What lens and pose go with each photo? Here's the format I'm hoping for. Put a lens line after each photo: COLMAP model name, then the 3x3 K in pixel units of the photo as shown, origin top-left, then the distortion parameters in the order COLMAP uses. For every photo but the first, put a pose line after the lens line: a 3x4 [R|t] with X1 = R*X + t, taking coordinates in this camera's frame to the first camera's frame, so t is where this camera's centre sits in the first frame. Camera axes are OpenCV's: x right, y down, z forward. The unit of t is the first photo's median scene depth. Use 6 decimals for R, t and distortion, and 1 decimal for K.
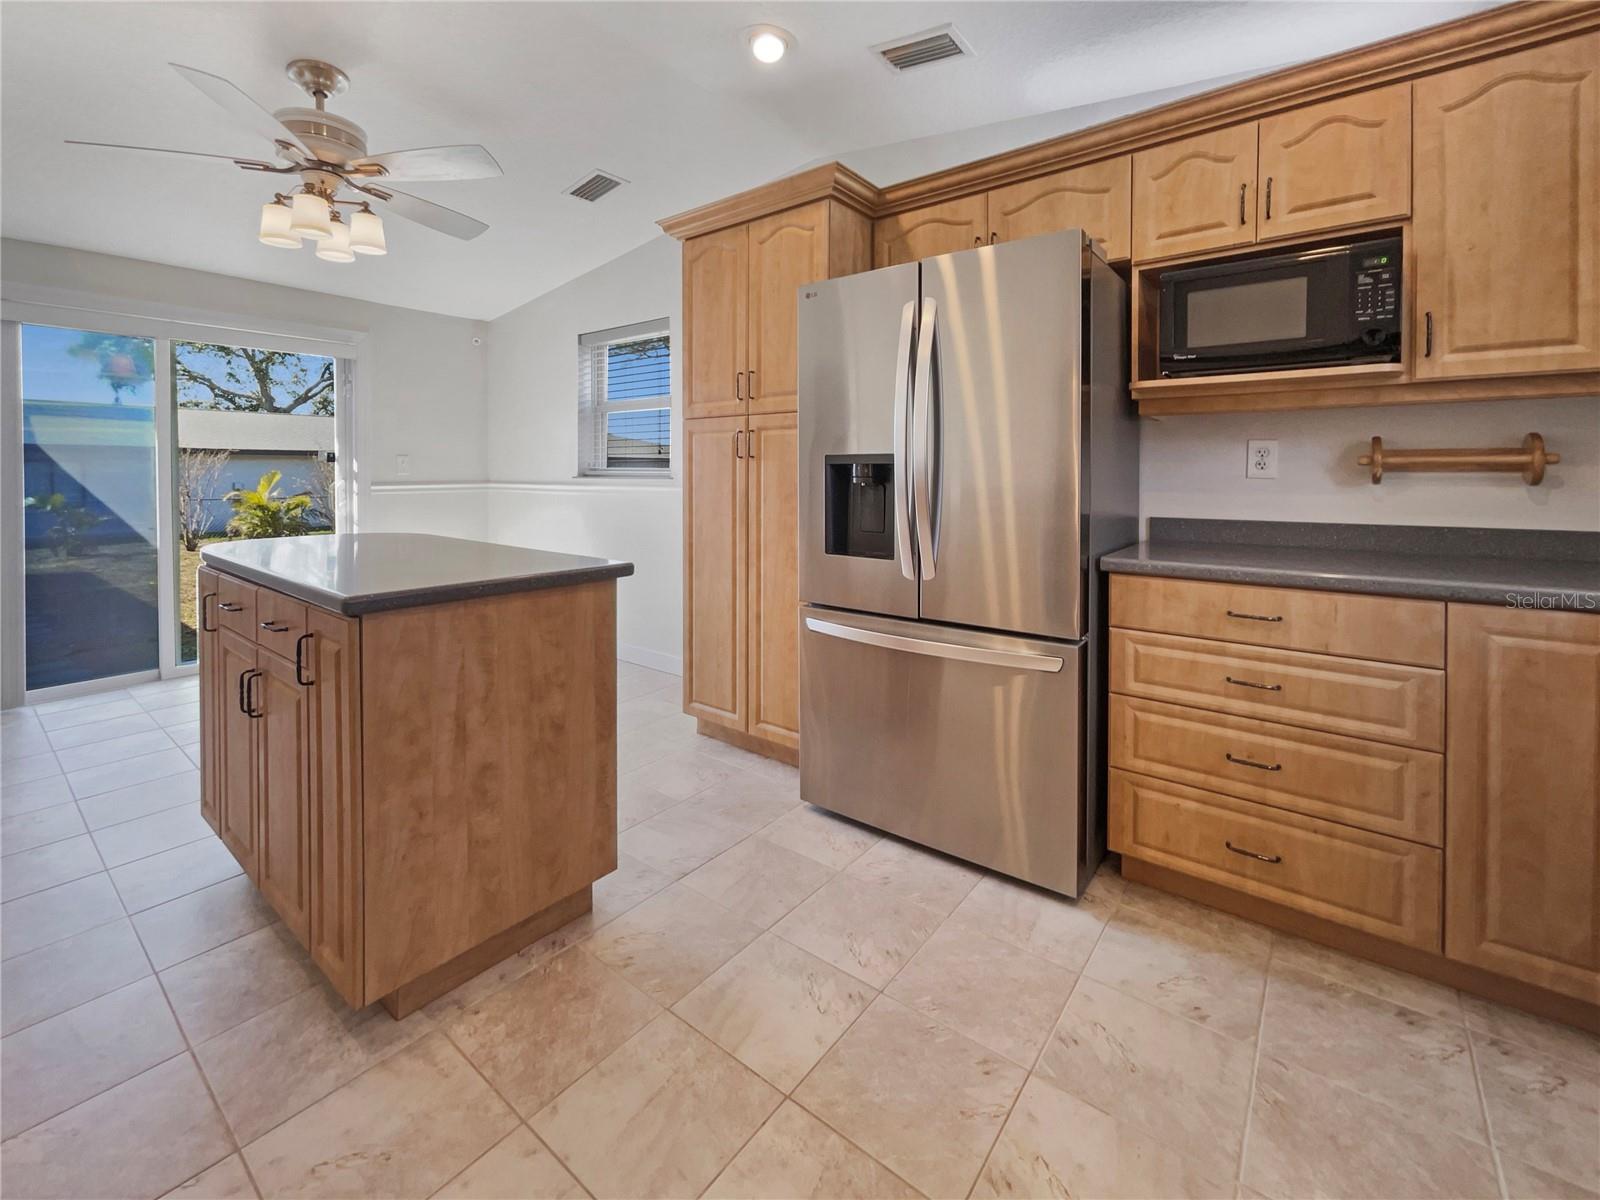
lens RADIAL K [[664.3, 0, 796.7], [0, 664.3, 559.2], [0, 0, 1]] dist [-0.001764, -0.000389]
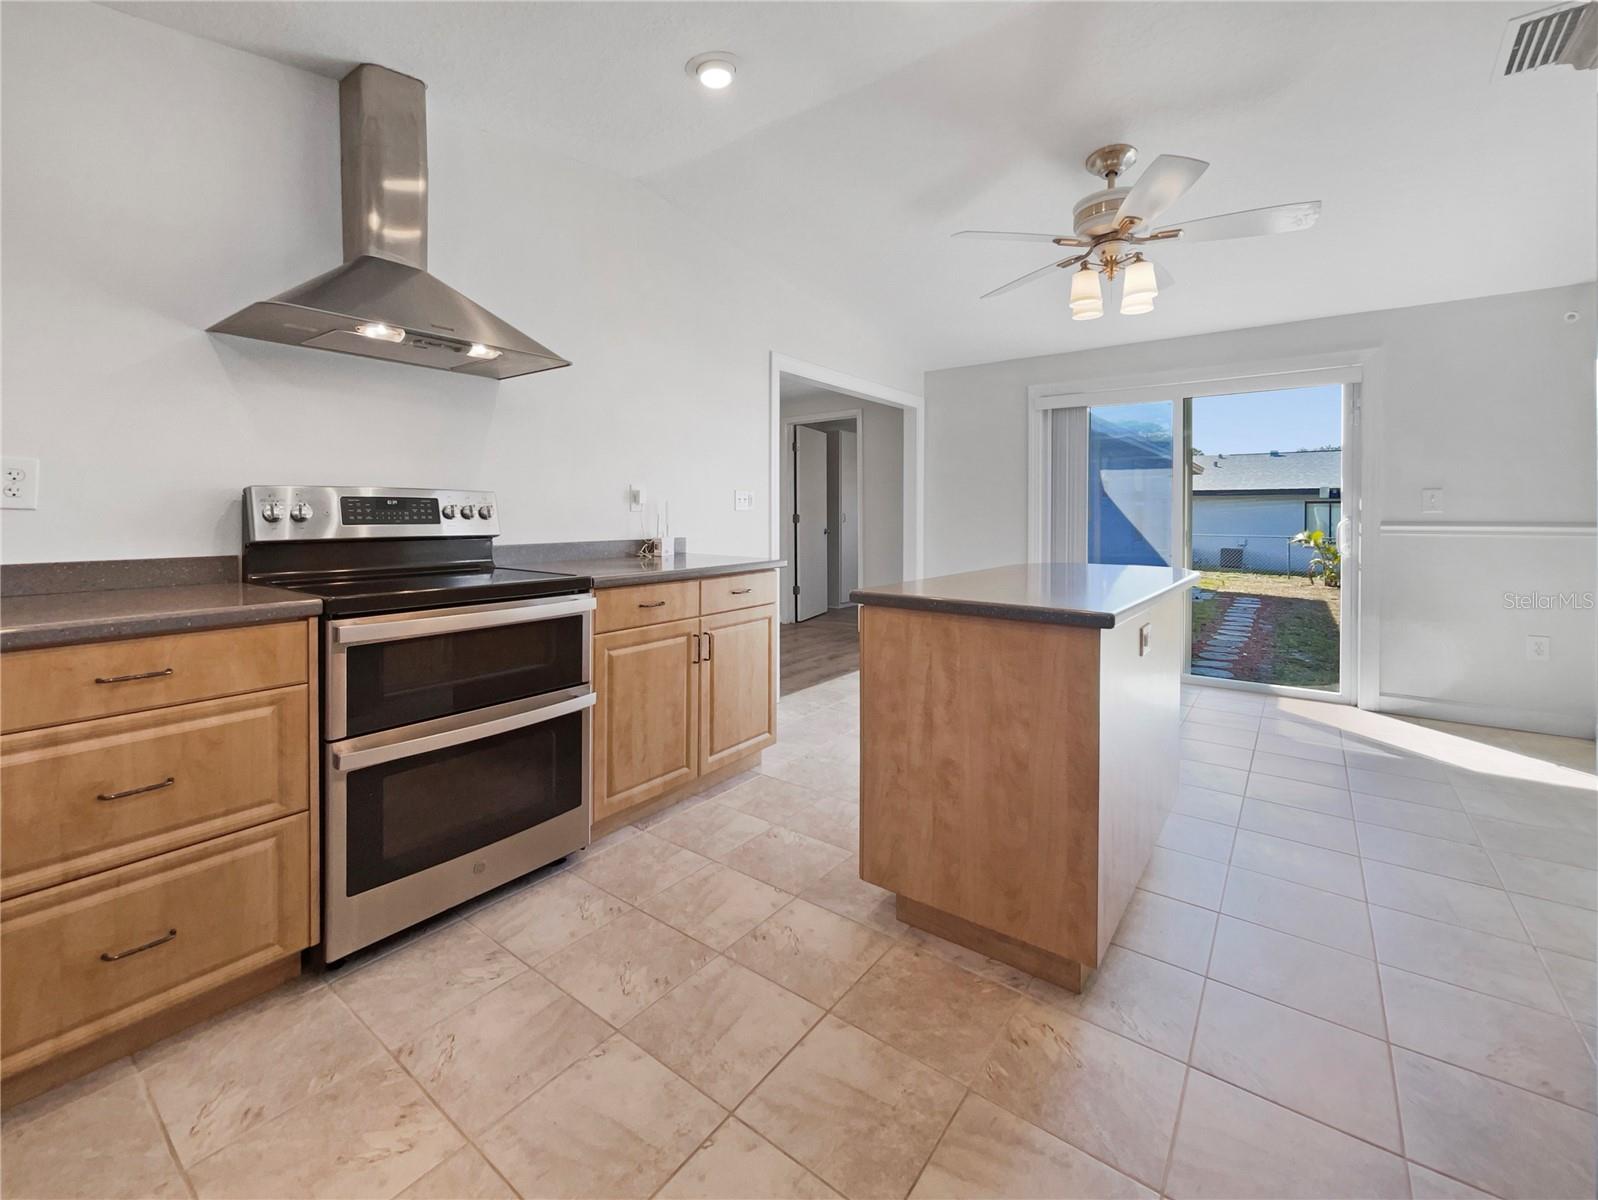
lens RADIAL K [[690.4, 0, 799.0], [0, 690.4, 600.0], [0, 0, 1]] dist [-0.000519, -0.000232]
pose [[0.029955, 0.126463, -0.991519, 0.666077], [-0.131679, 0.983818, 0.121502, -0.072901], [0.990840, 0.126923, 0.046123, 0.643830]]
